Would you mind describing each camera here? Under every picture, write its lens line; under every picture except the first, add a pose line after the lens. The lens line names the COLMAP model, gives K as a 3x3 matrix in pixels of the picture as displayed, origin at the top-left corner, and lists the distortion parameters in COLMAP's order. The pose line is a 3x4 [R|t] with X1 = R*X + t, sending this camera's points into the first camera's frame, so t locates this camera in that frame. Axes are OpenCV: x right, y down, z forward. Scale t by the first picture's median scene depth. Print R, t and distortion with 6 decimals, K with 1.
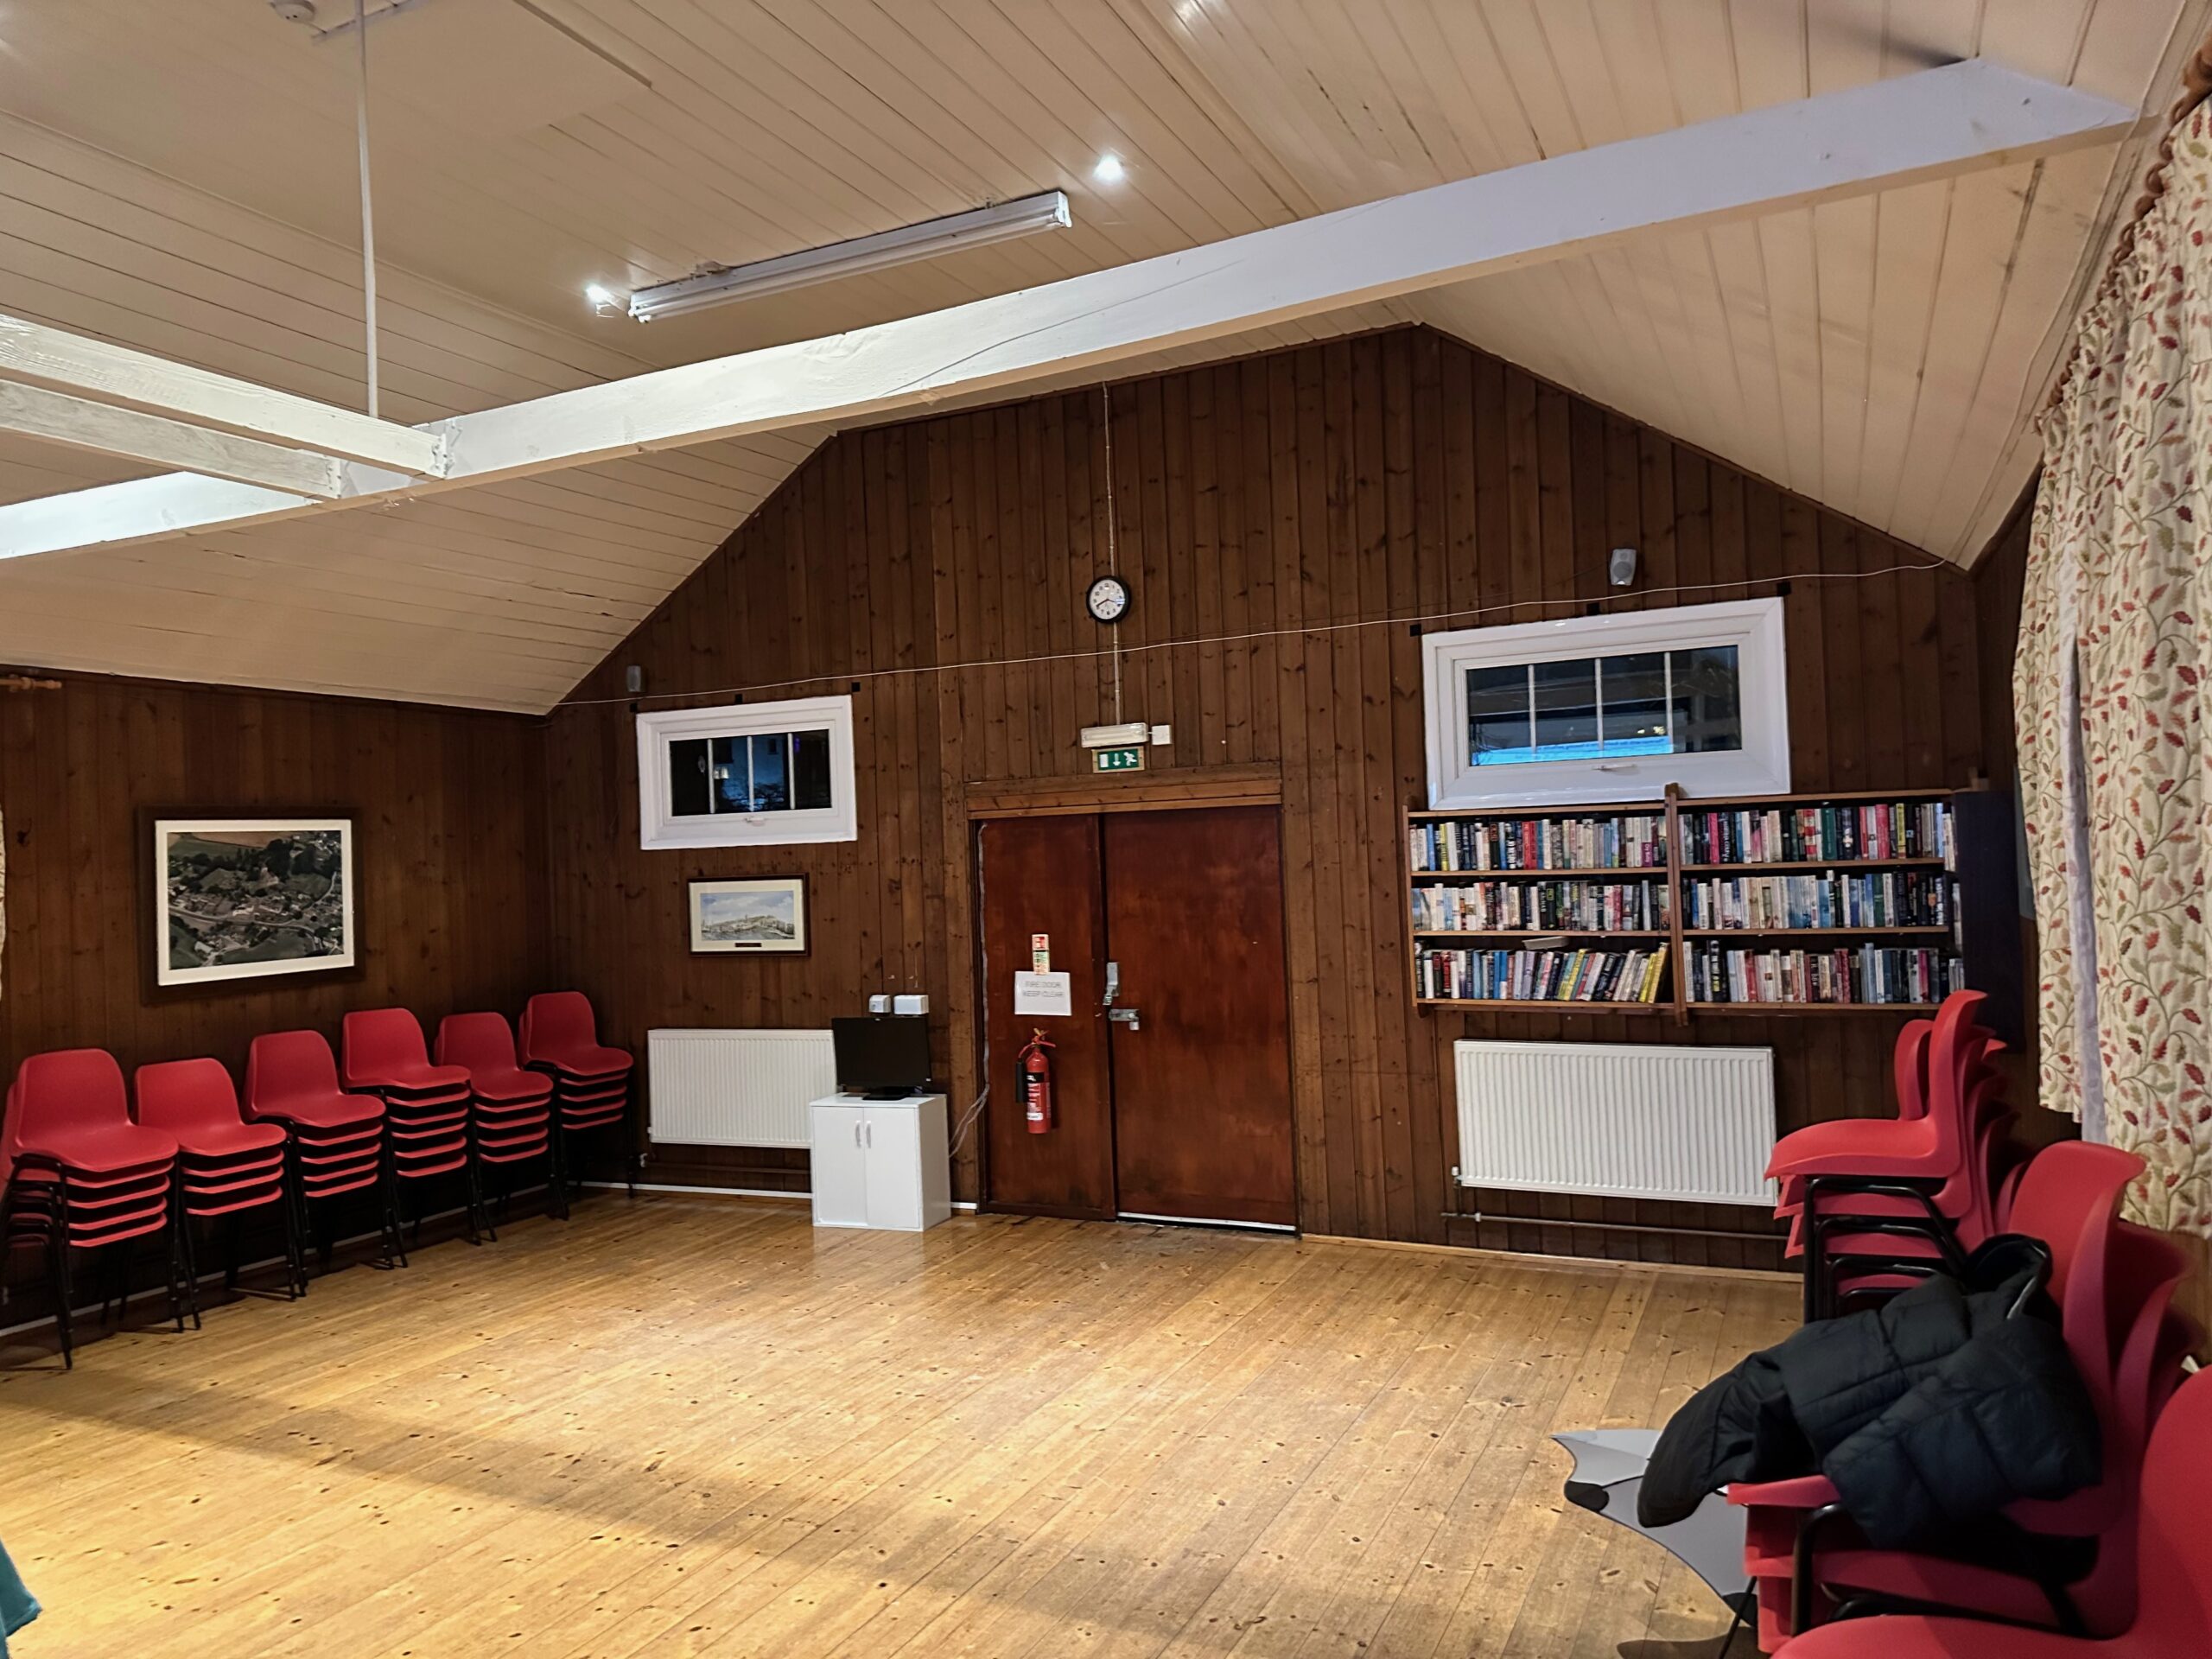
lens RADIAL K [[1542.3, 0, 1099.2], [0, 1542.3, 830.2], [0, 0, 1]] dist [0.153430, -0.260186]
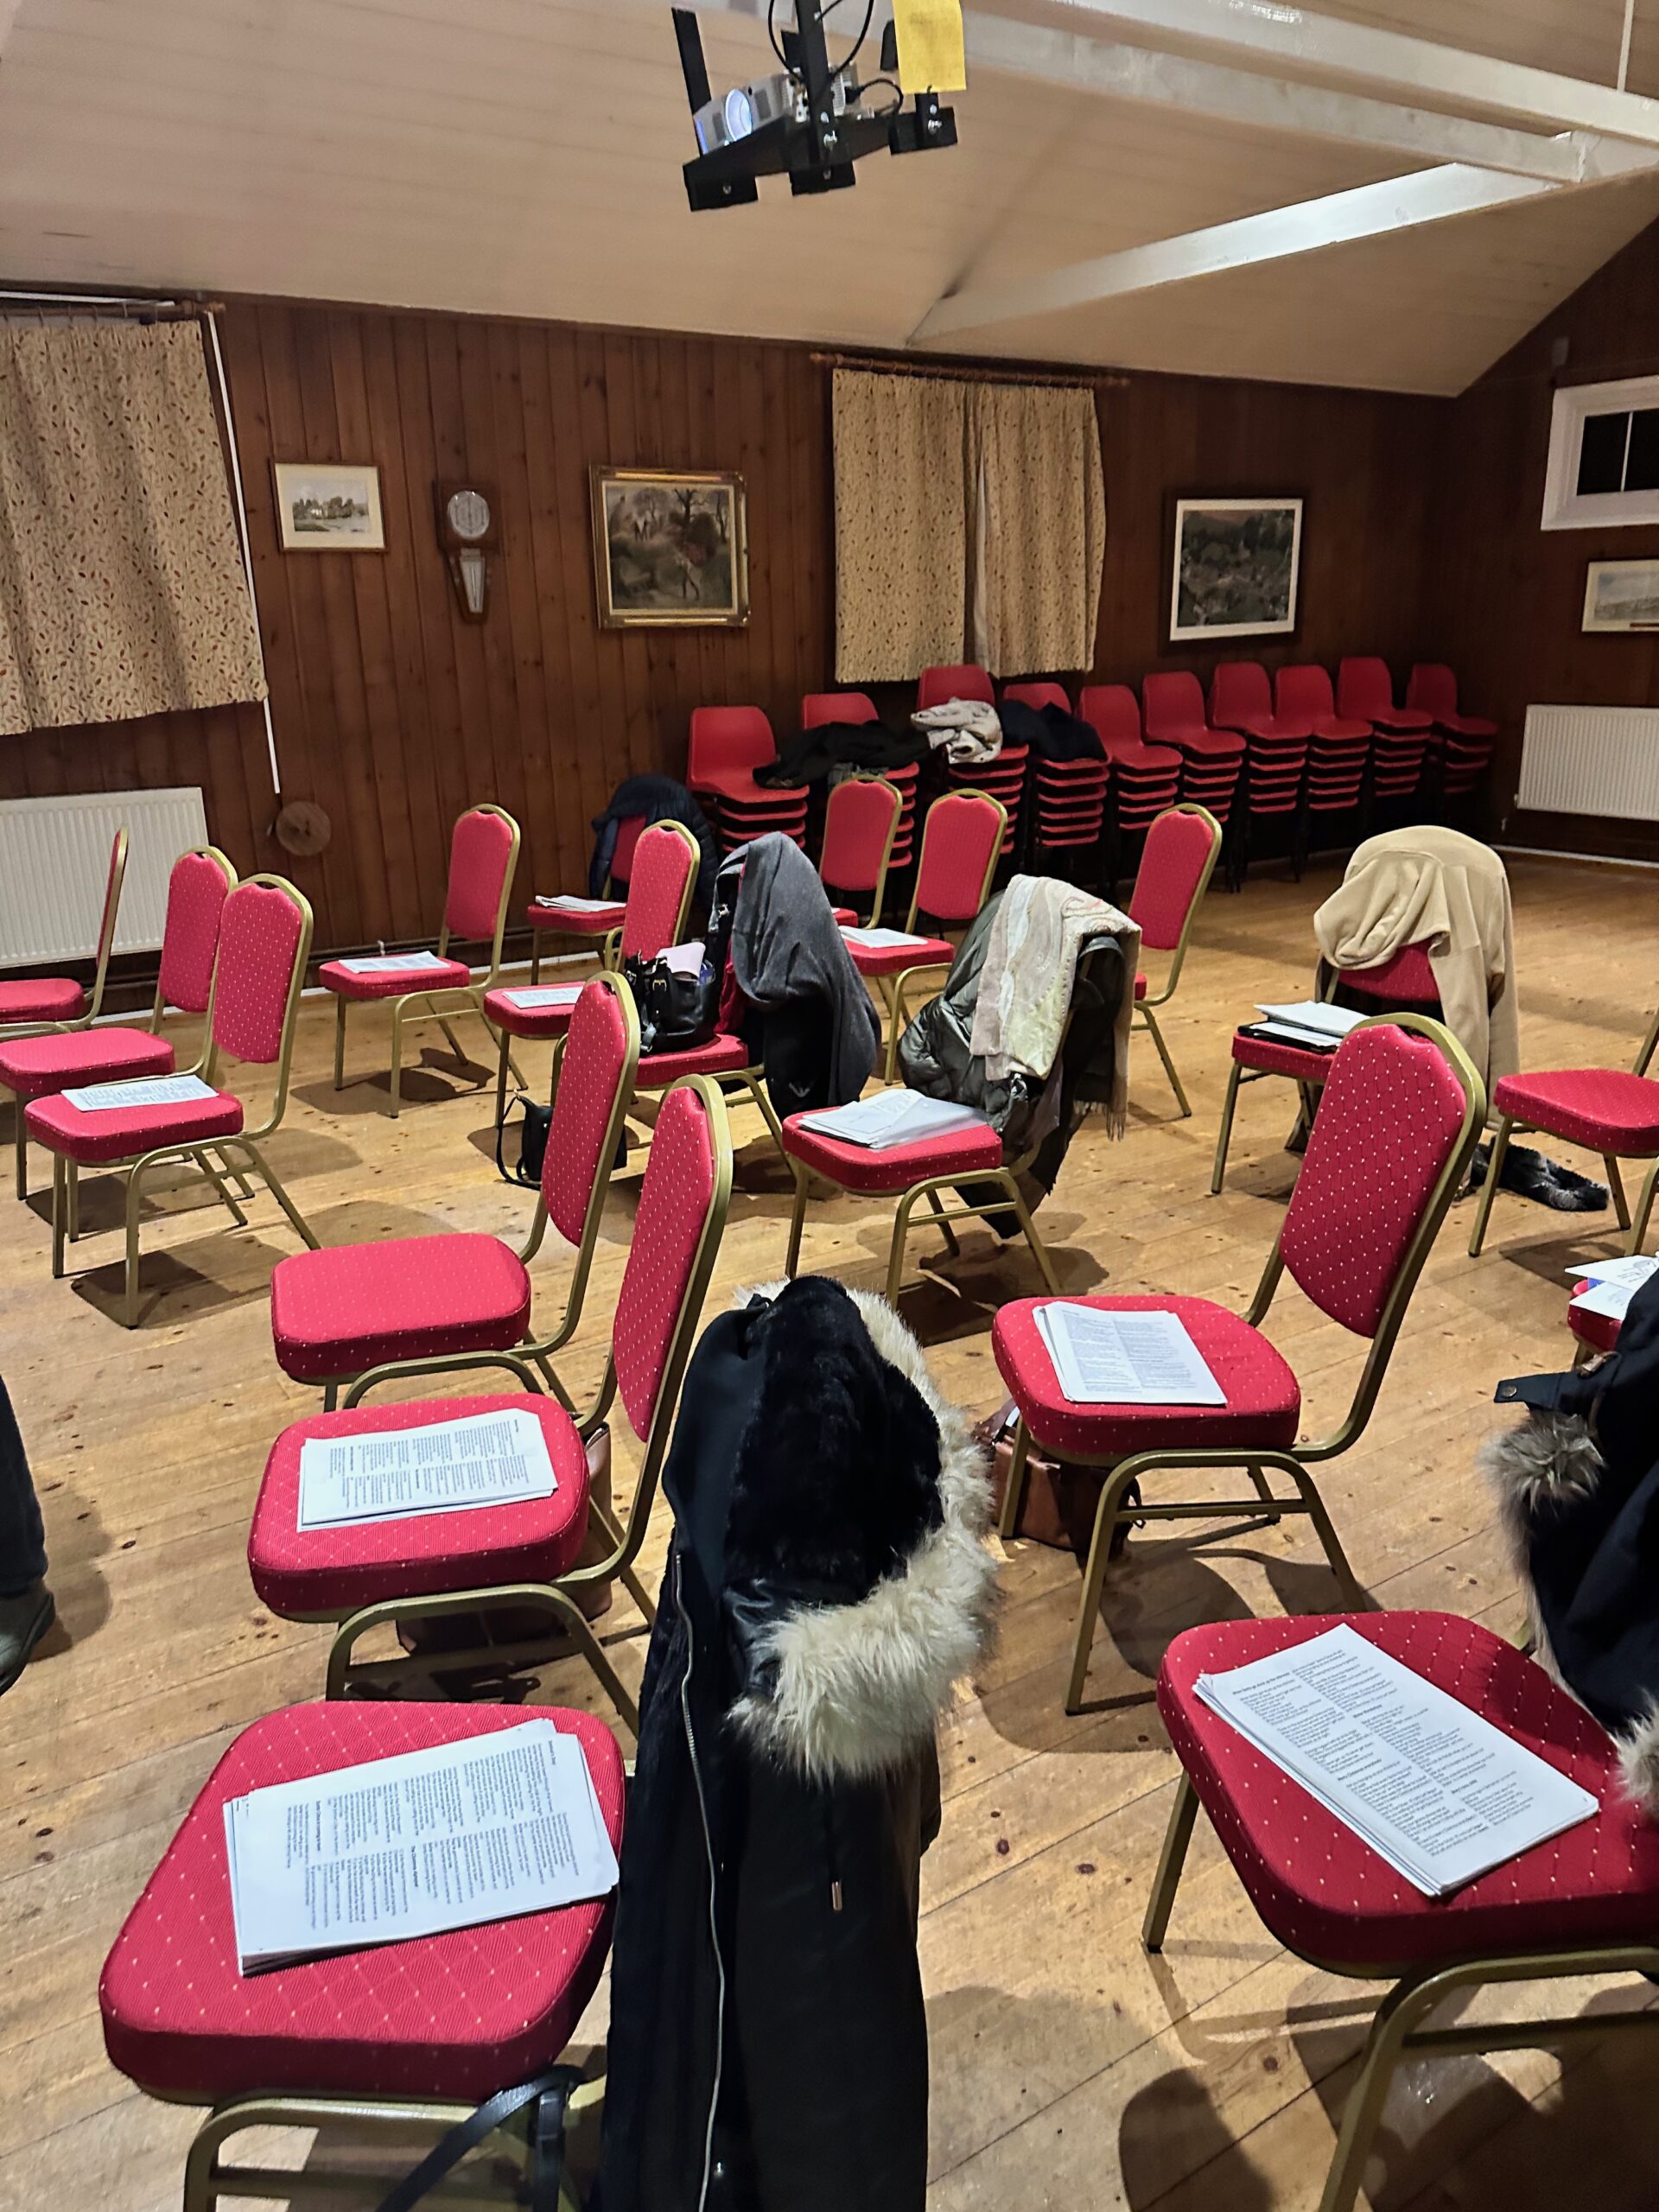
lens RADIAL K [[1572.9, 0, 820.4], [0, 1572.9, 1103.9], [0, 0, 1]] dist [0.058069, -0.074869]
pose [[0.855979, 0.168344, -0.488835, -0.137028], [-0.000584, 0.945818, 0.324696, 0.035345], [0.517010, -0.277647, 0.809699, -0.263411]]
